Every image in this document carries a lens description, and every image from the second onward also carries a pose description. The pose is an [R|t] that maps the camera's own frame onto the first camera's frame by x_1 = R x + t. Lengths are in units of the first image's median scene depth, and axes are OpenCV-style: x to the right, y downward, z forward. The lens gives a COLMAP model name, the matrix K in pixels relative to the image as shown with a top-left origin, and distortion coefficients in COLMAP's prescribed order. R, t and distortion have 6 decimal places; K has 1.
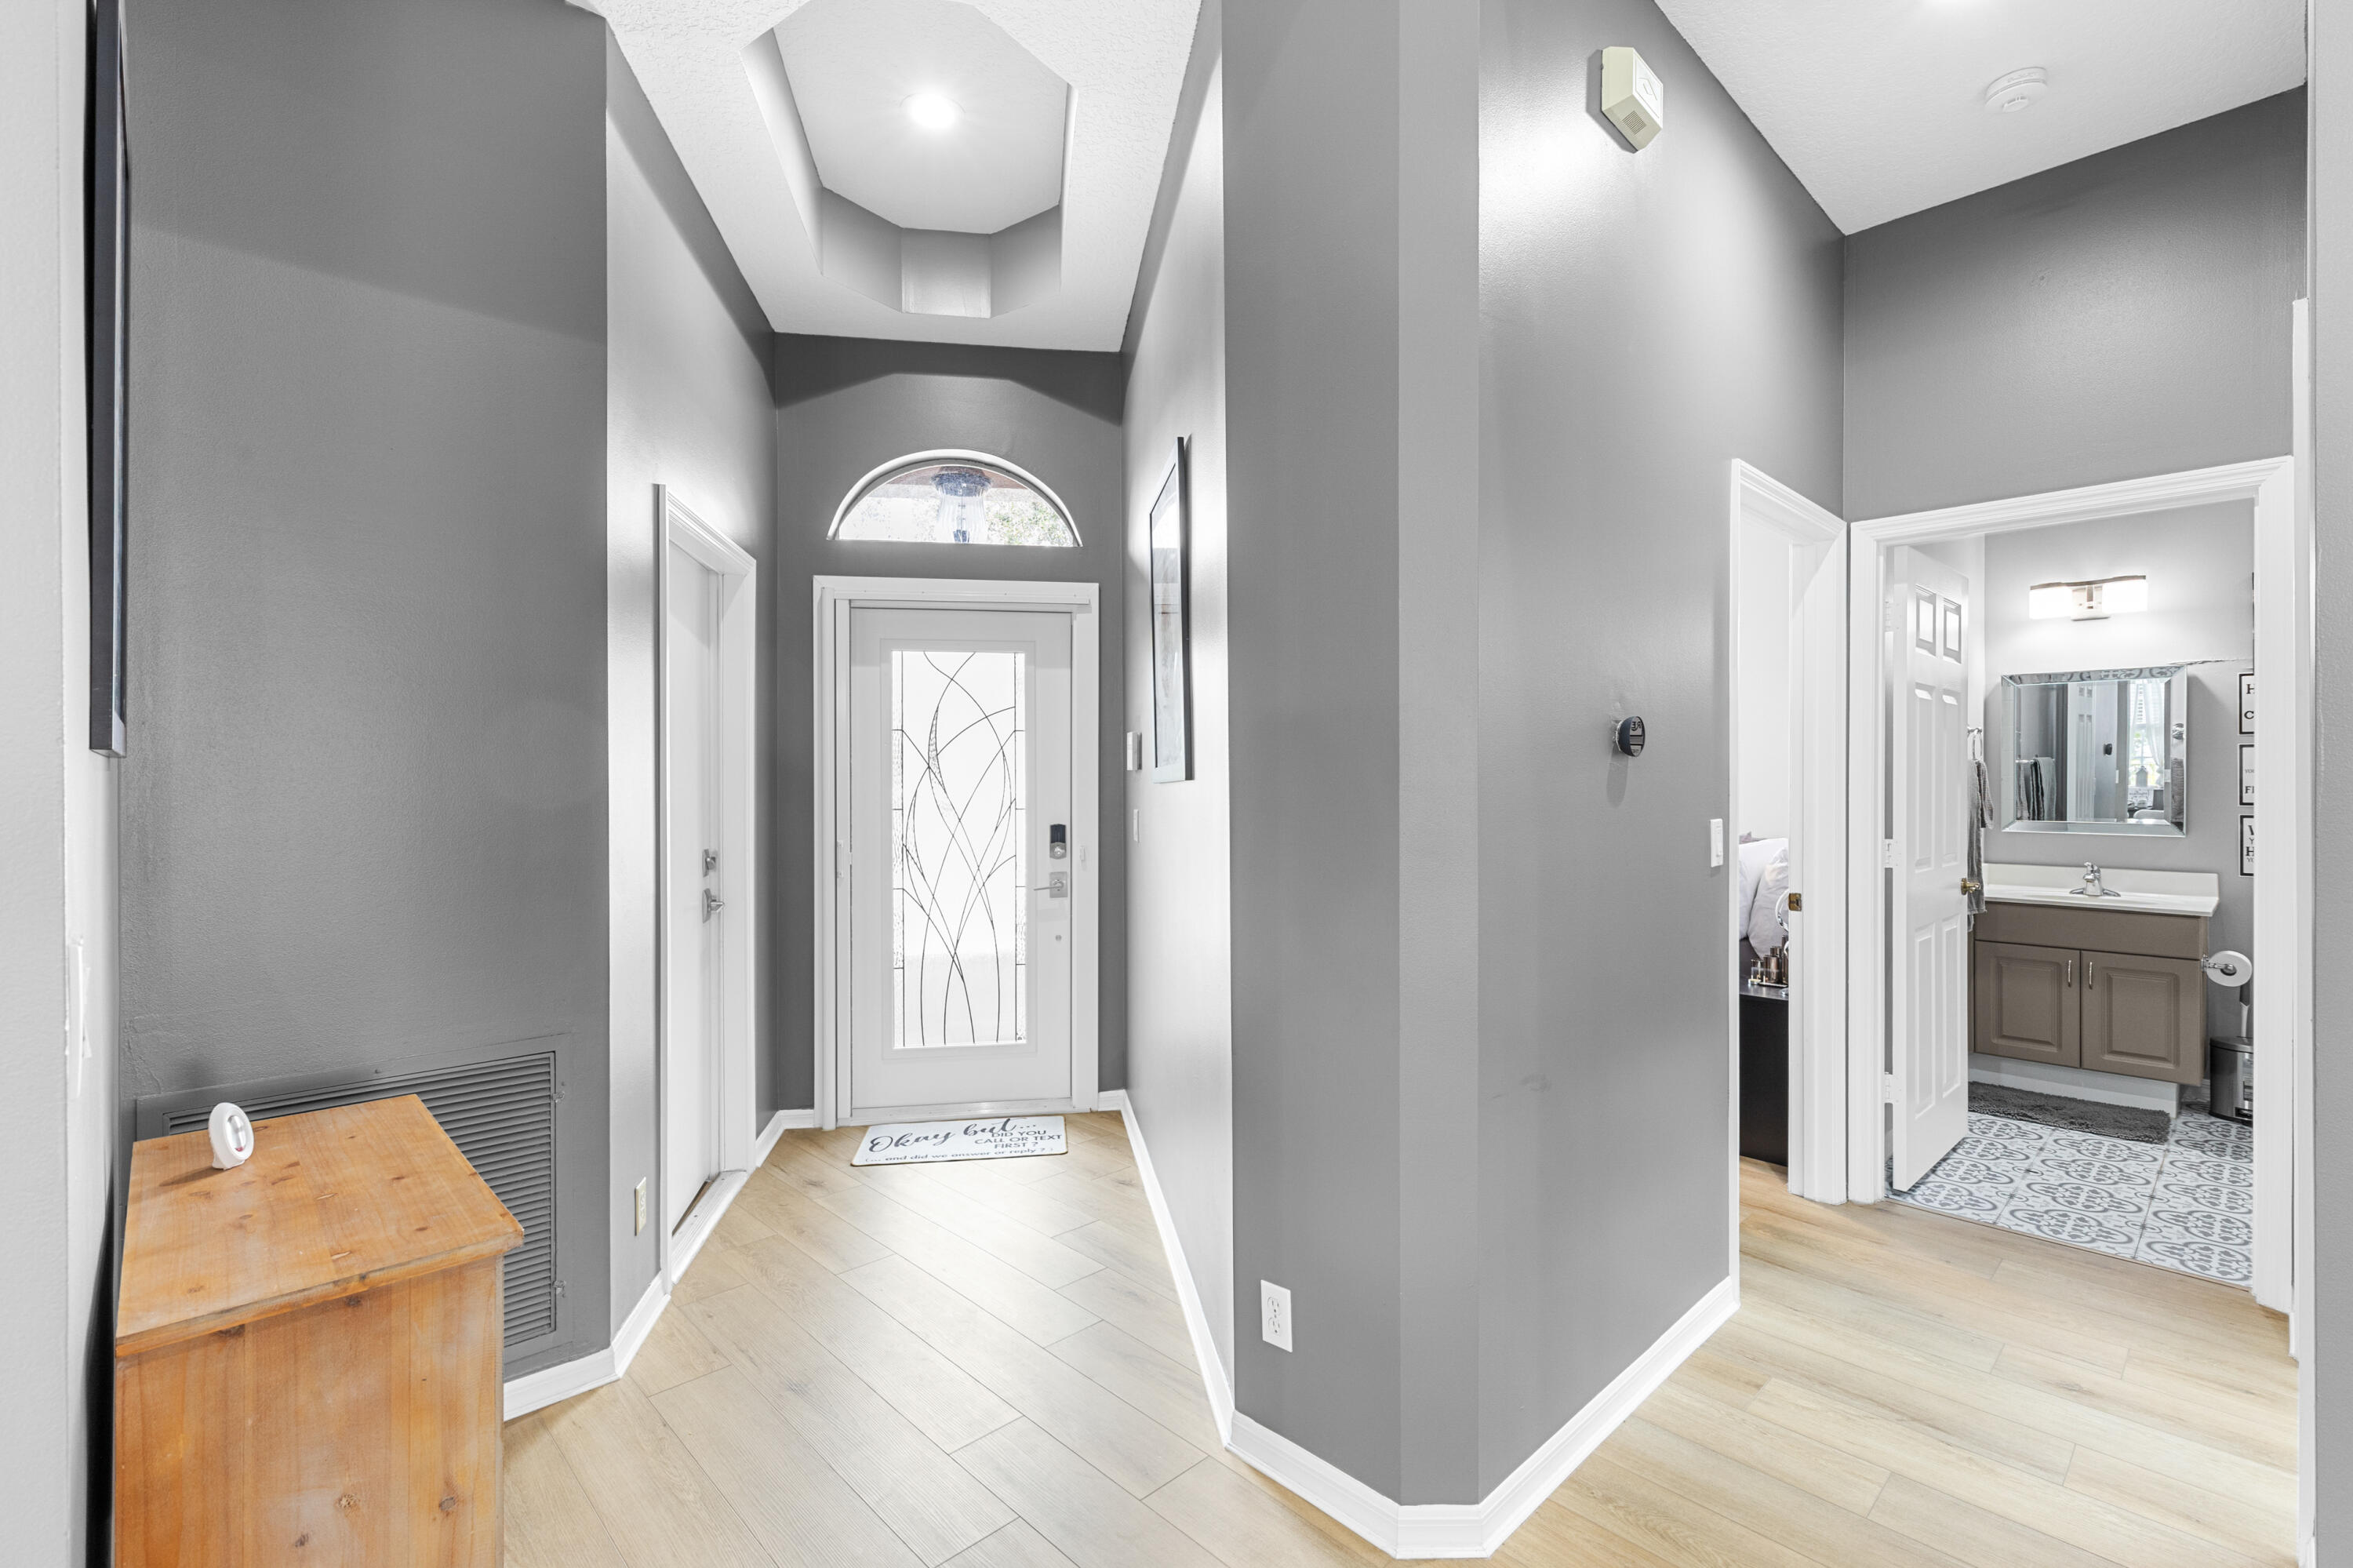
lens RADIAL K [[1052.2, 0, 1172.5], [0, 1052.2, 769.4], [0, 0, 1]] dist [0.013687, -0.000171]
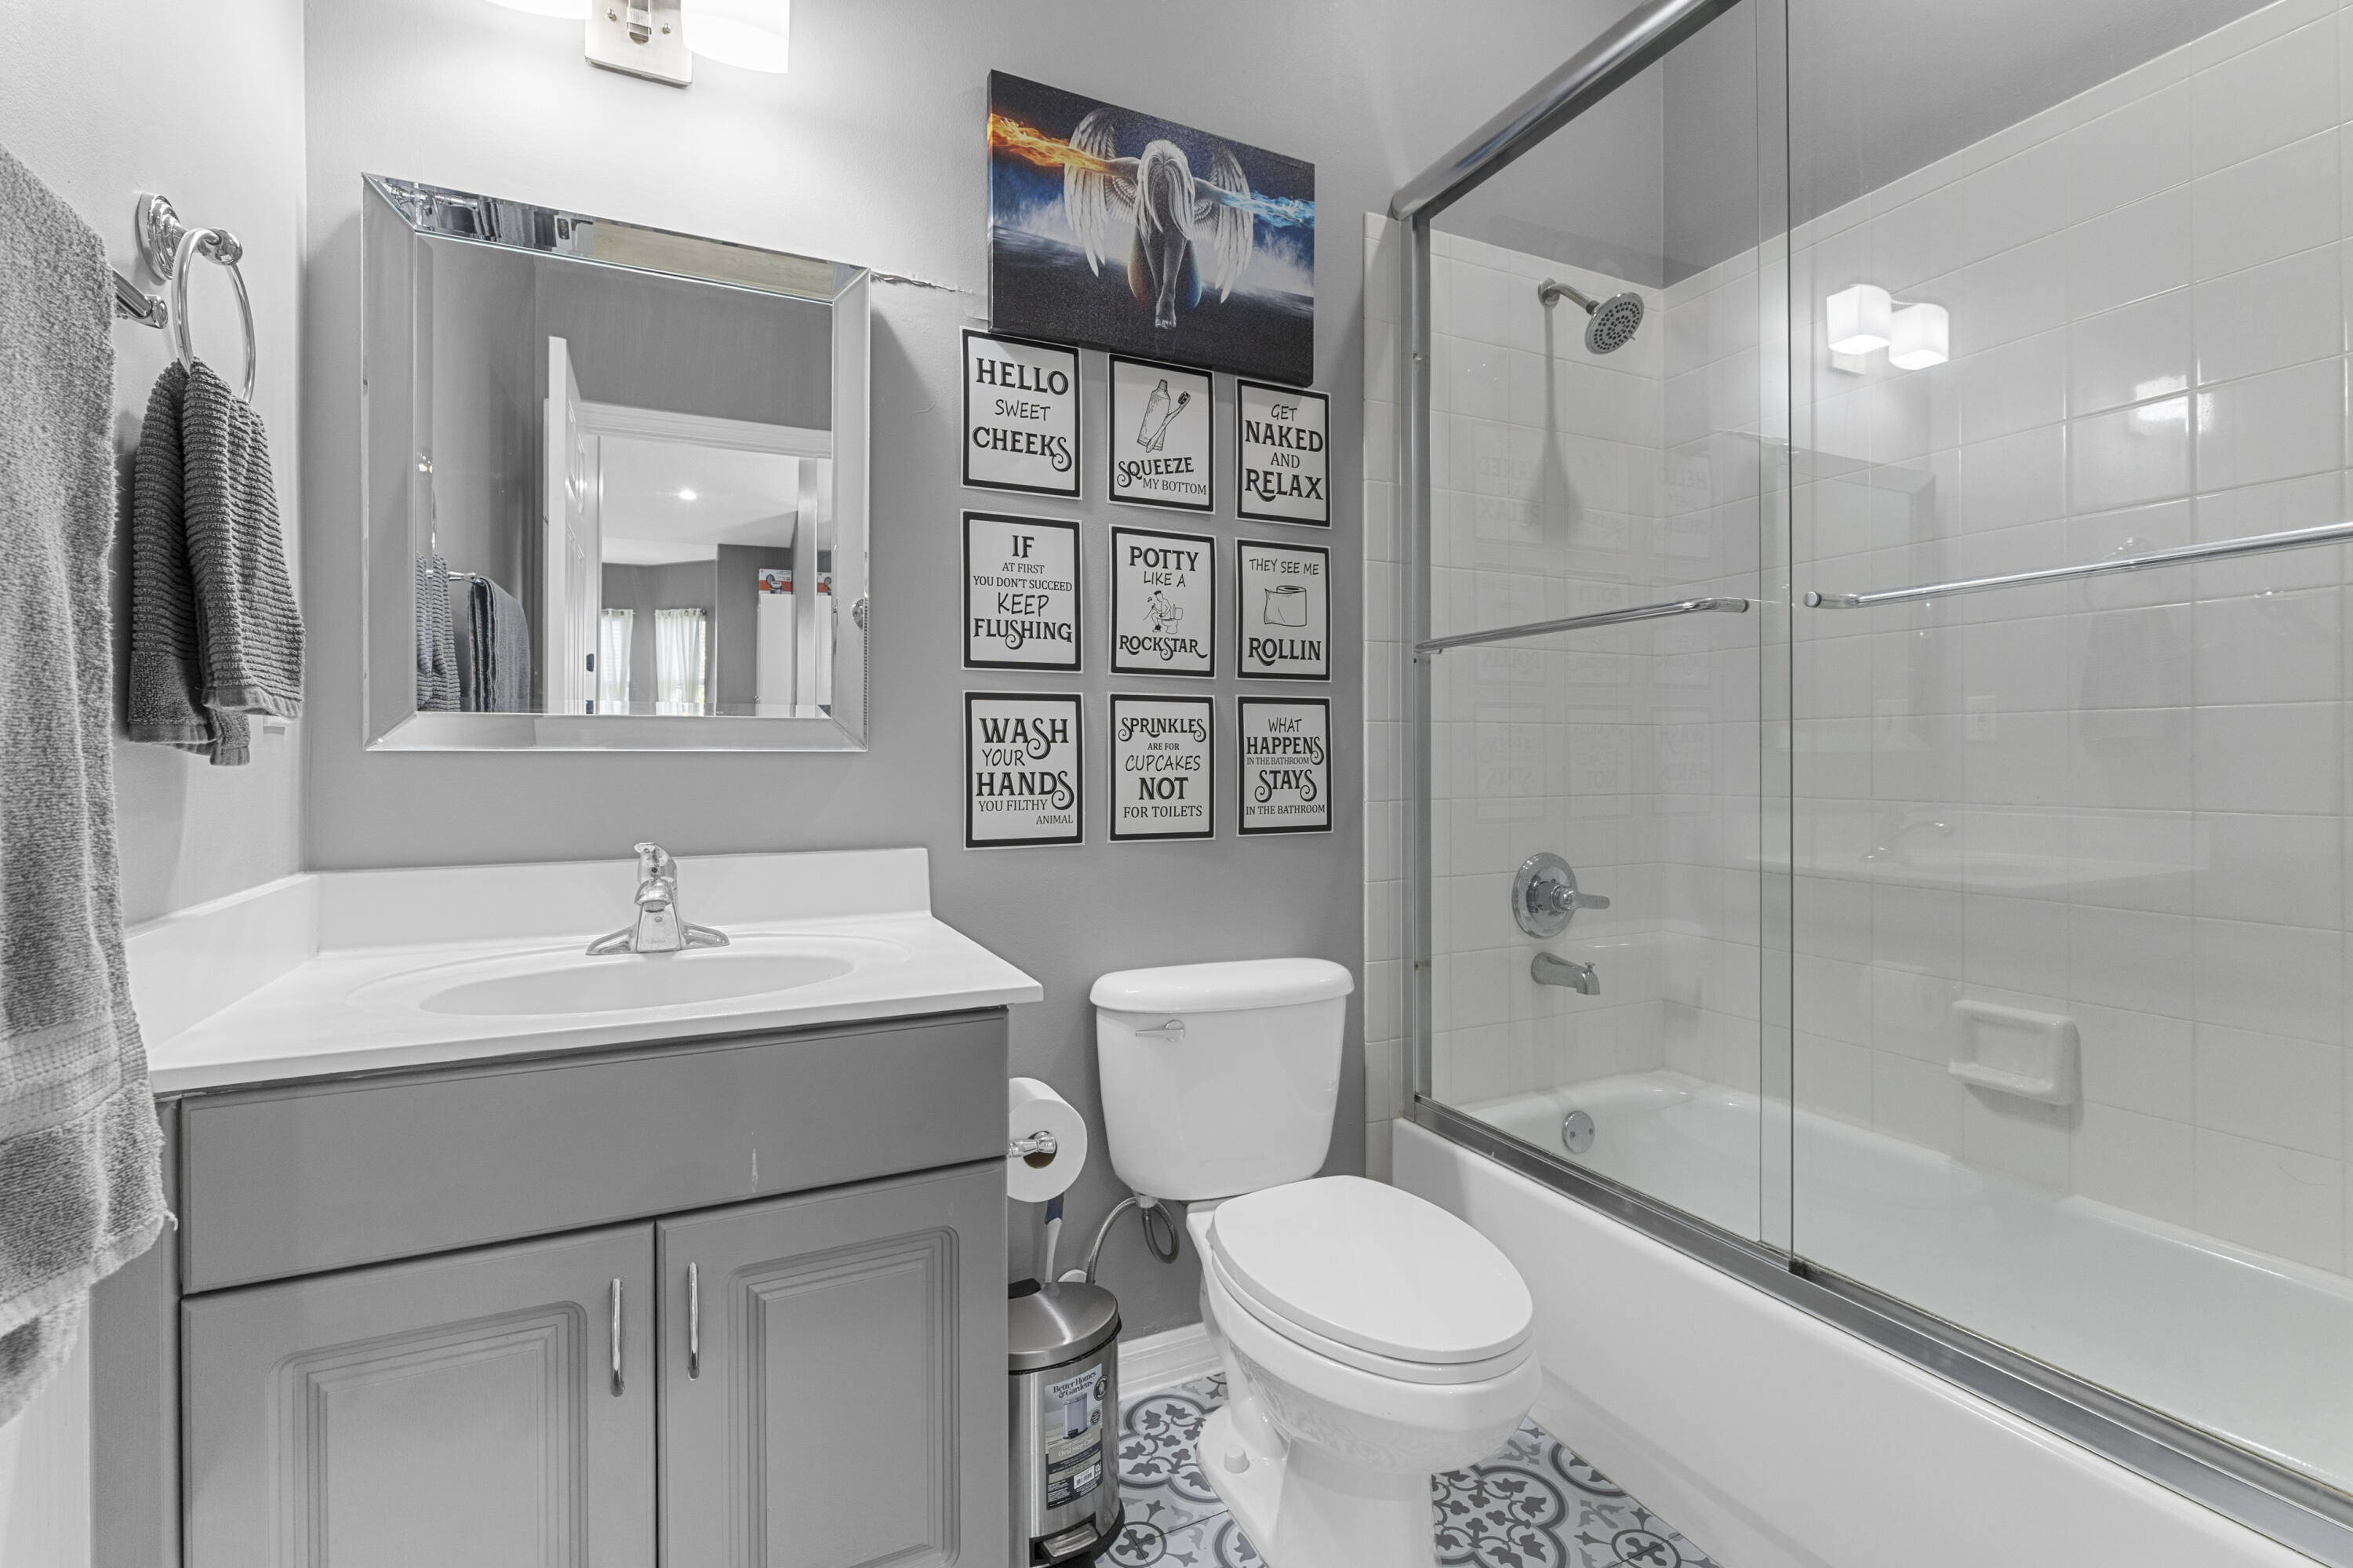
lens RADIAL K [[1052.2, 0, 1172.5], [0, 1052.2, 769.4], [0, 0, 1]] dist [0.013687, -0.000171]
pose [[0.305859, -0.002577, 0.952073, 0.625498], [0.000316, 0.999997, 0.002605, 0.065879], [-0.952077, -0.000496, 0.305859, 0.769555]]
